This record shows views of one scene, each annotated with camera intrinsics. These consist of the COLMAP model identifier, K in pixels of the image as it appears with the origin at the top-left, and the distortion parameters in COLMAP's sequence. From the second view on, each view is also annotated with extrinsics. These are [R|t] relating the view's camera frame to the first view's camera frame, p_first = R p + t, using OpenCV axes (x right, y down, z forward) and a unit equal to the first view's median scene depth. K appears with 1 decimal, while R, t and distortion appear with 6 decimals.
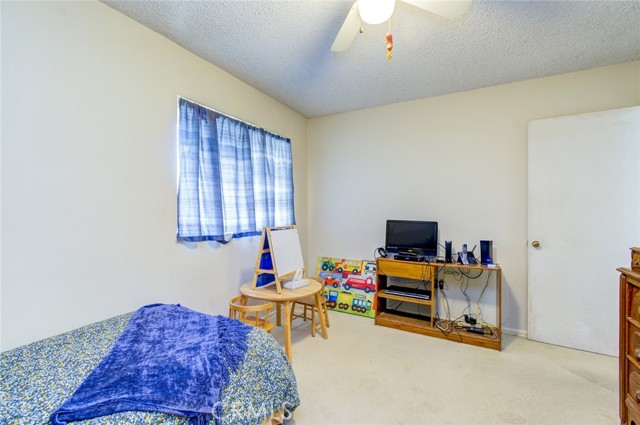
lens RADIAL K [[282.9, 0, 320.3], [0, 282.9, 212.8], [0, 0, 1]] dist [-0.000550, -0.000329]
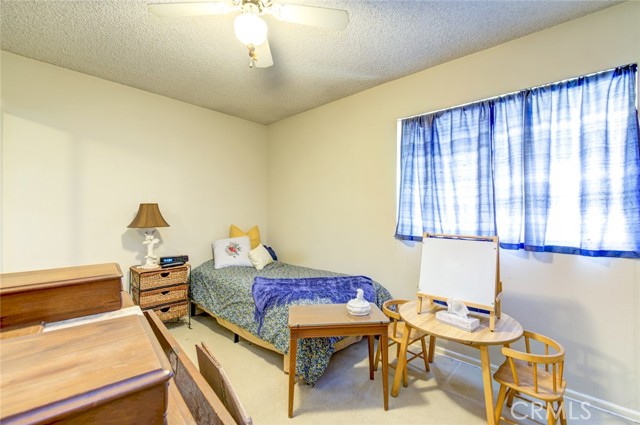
lens RADIAL K [[282.9, 0, 320.3], [0, 282.9, 212.9], [0, 0, 1]] dist [-0.000550, -0.000329]
pose [[-0.215293, 0.002120, -0.976547, 0.624844], [-0.002528, 0.999993, 0.002728, -0.008234], [0.976546, 0.003056, -0.215286, 0.756770]]
